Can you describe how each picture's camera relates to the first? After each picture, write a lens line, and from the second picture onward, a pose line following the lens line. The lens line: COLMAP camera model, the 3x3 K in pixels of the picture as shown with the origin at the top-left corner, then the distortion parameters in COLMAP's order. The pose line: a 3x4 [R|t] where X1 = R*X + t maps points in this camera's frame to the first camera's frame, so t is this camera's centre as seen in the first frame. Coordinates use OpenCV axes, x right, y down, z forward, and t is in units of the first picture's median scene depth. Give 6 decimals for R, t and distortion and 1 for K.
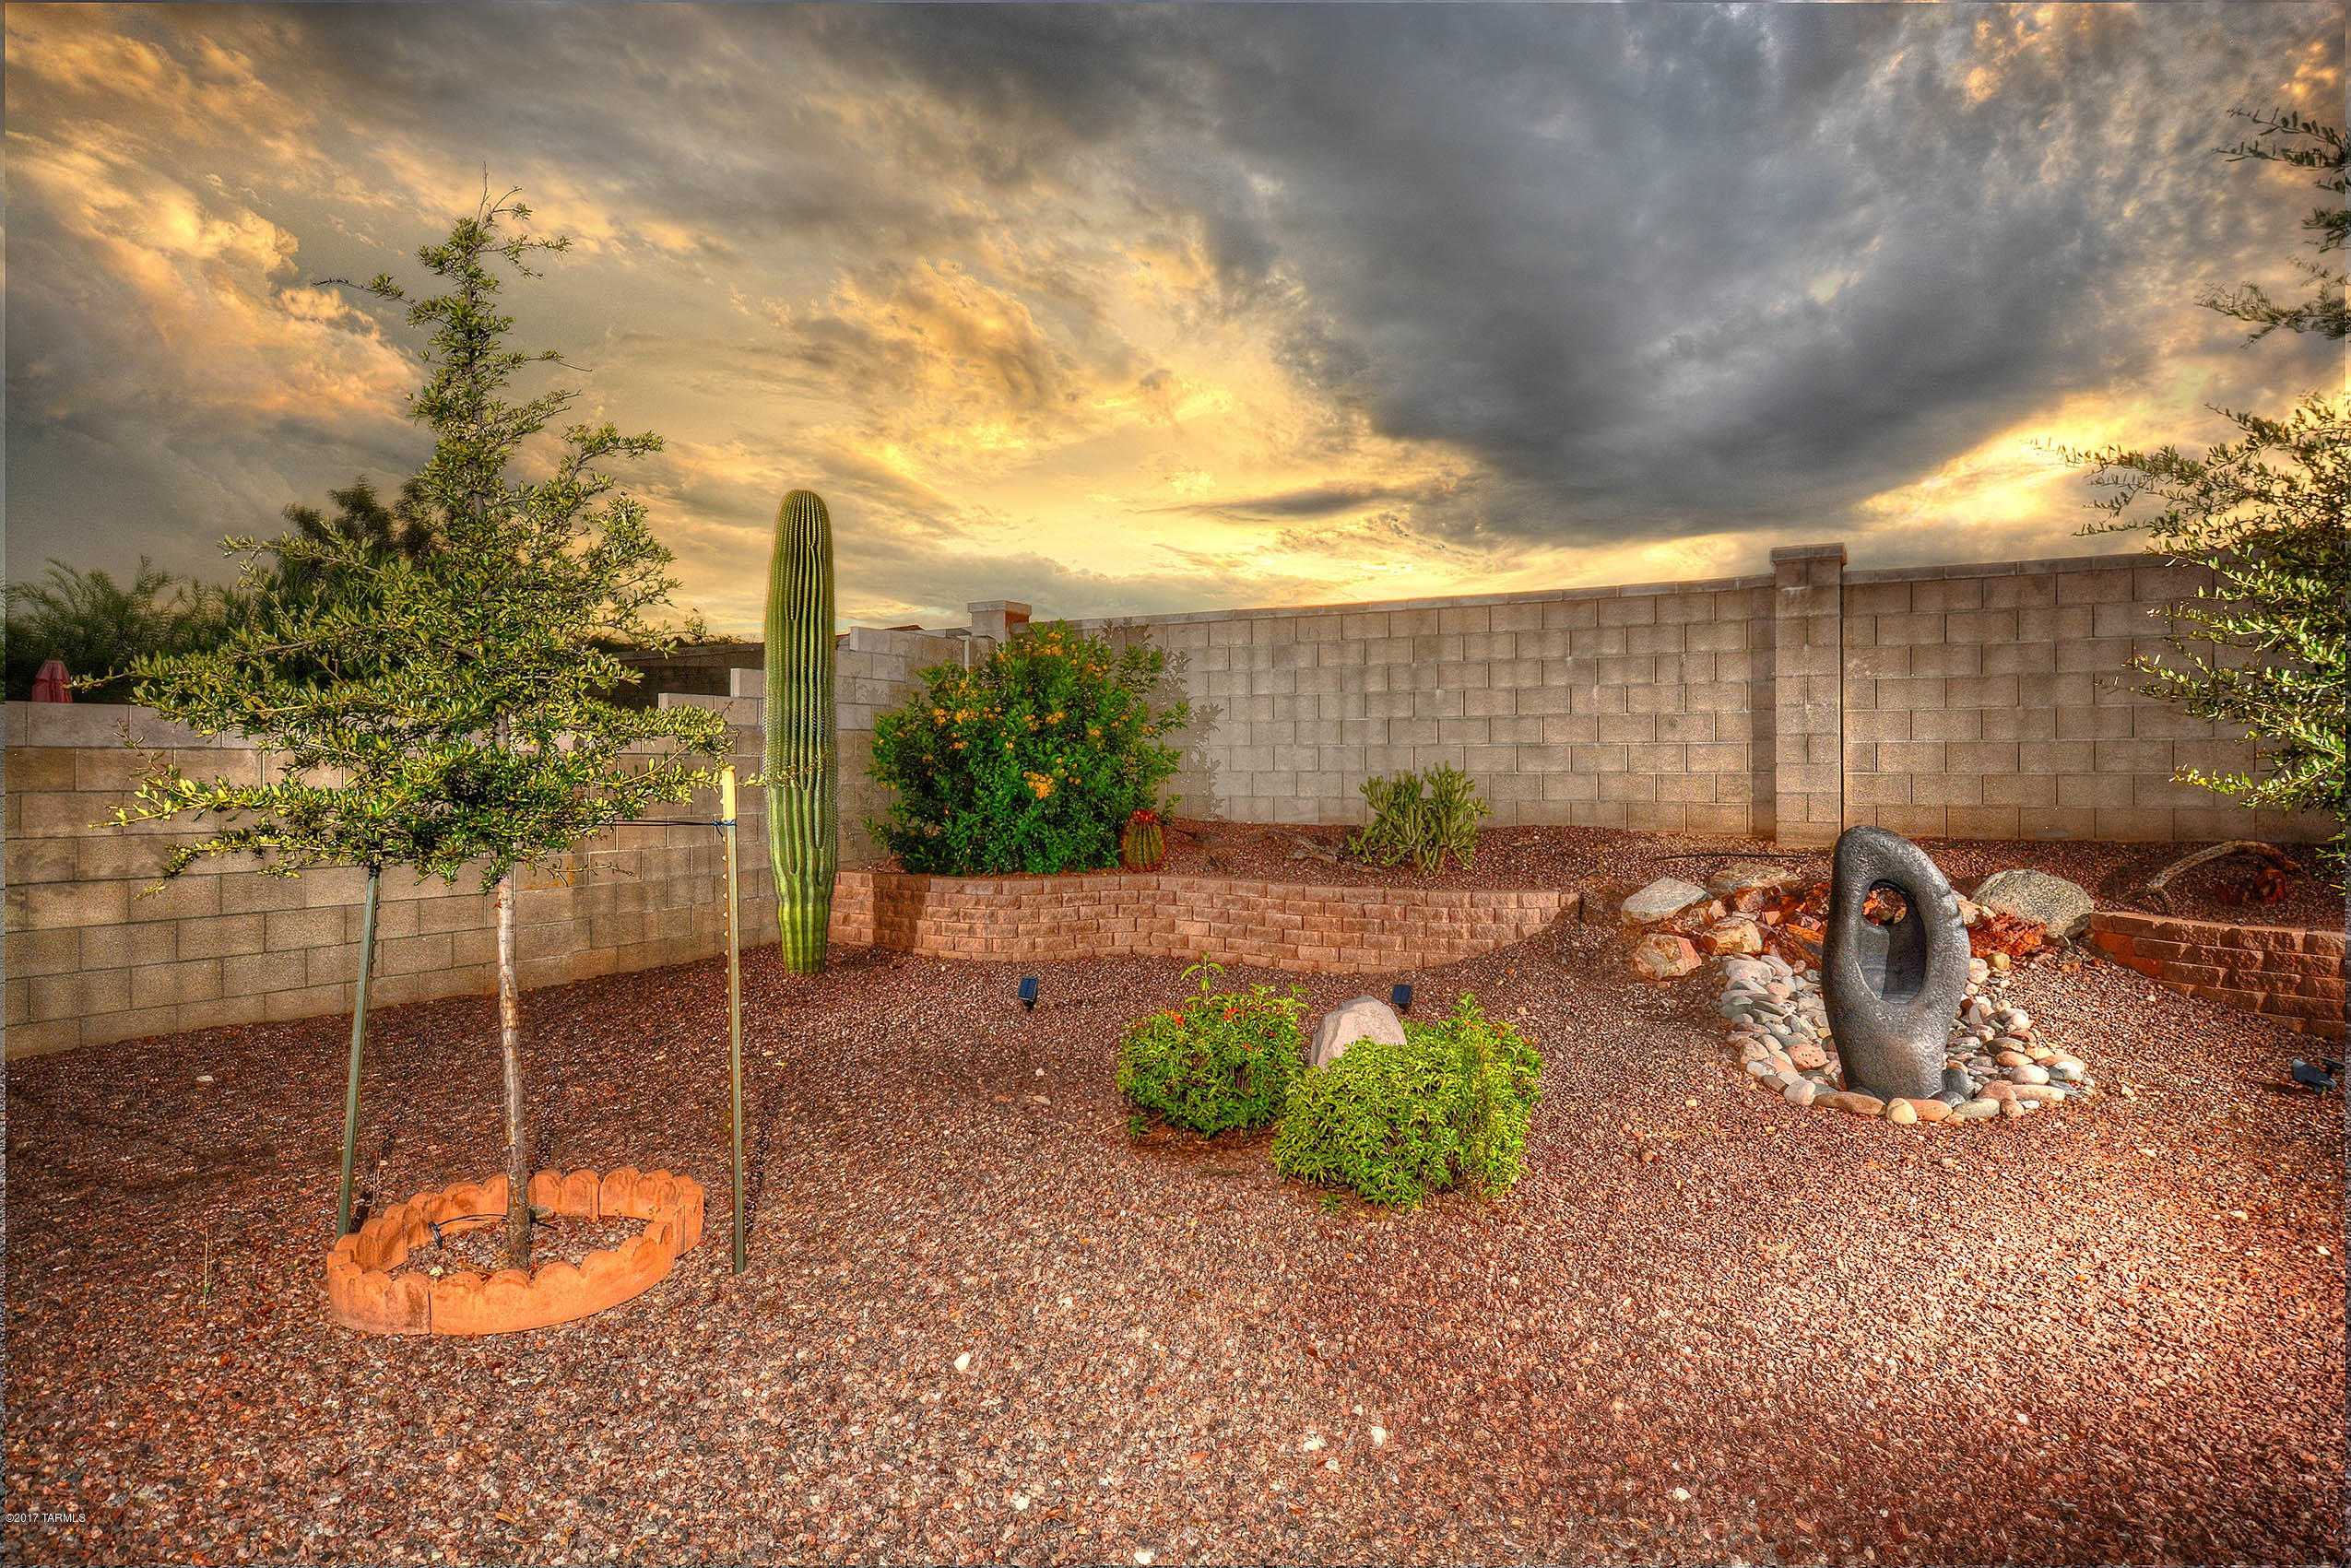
lens RADIAL K [[1299.9, 0, 1173.9], [0, 1299.9, 783.3], [0, 0, 1]] dist [0.021783, -0.002263]
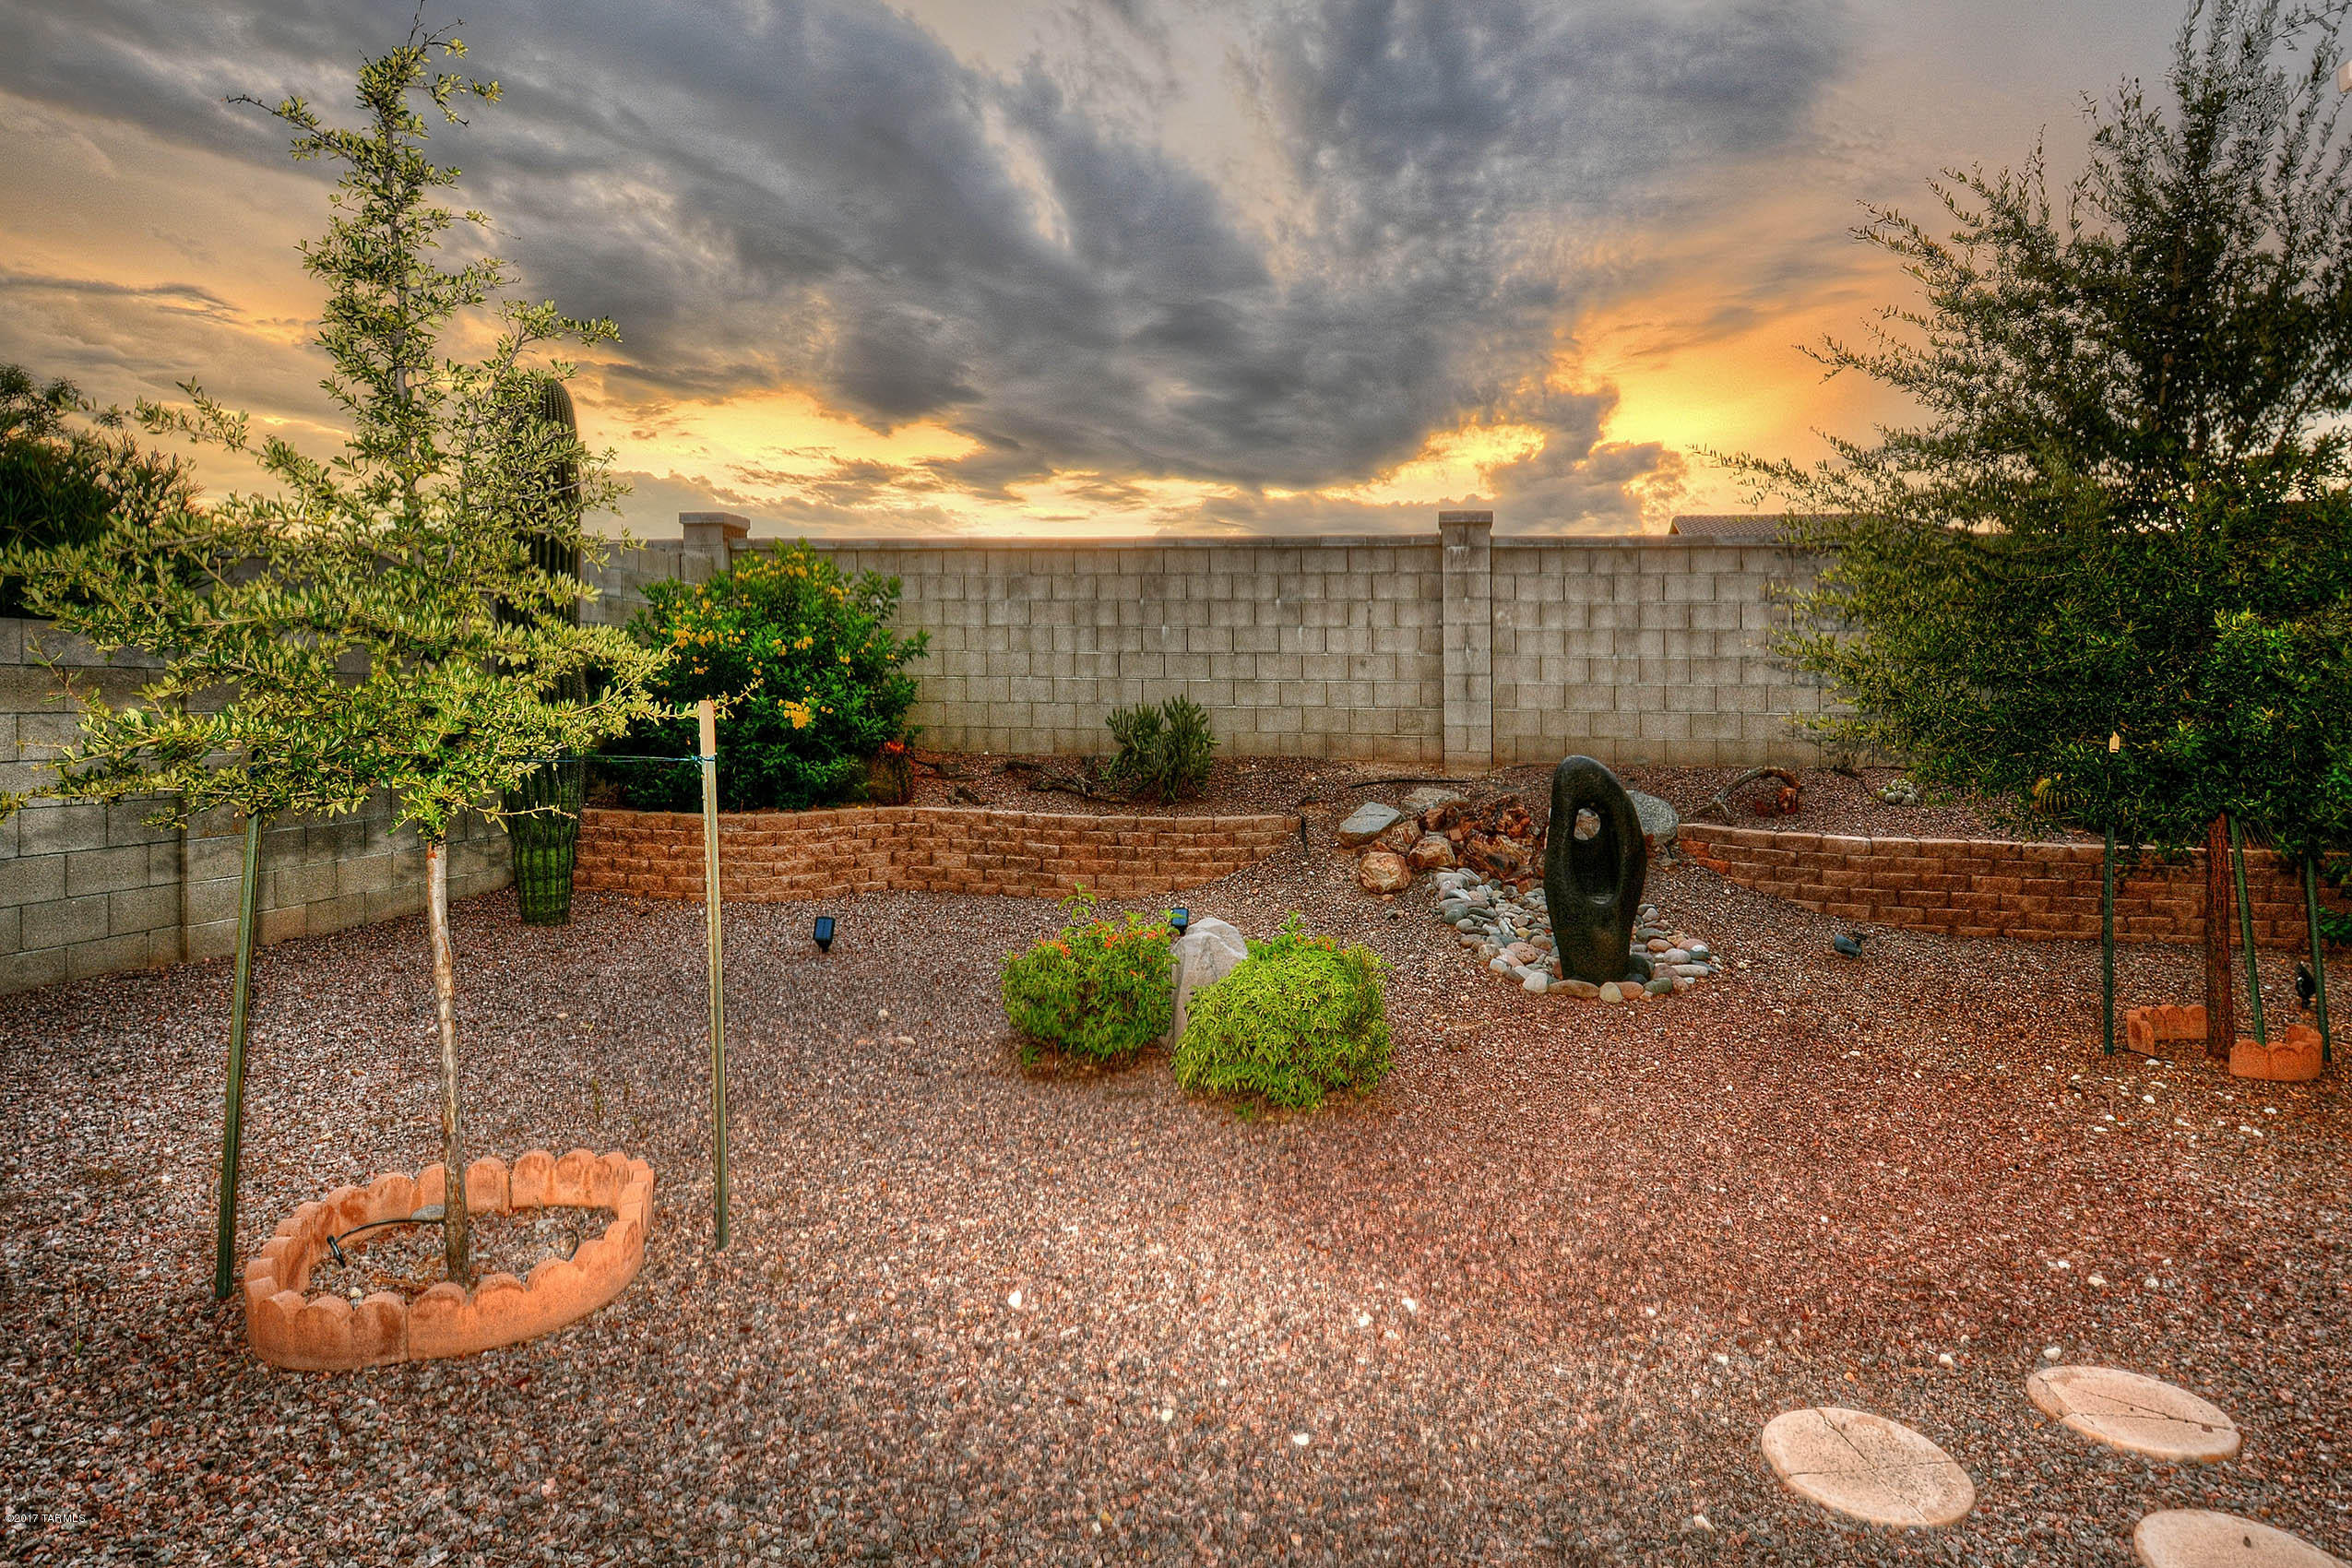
lens RADIAL K [[1323.1, 0, 1148.7], [0, 1323.1, 714.7], [0, 0, 1]] dist [0.021007, -0.000982]
pose [[0.933086, 0.007386, 0.359577, -0.203823], [-0.008738, 0.999960, 0.002135, -0.002544], [-0.359547, -0.005134, 0.933113, 0.009880]]
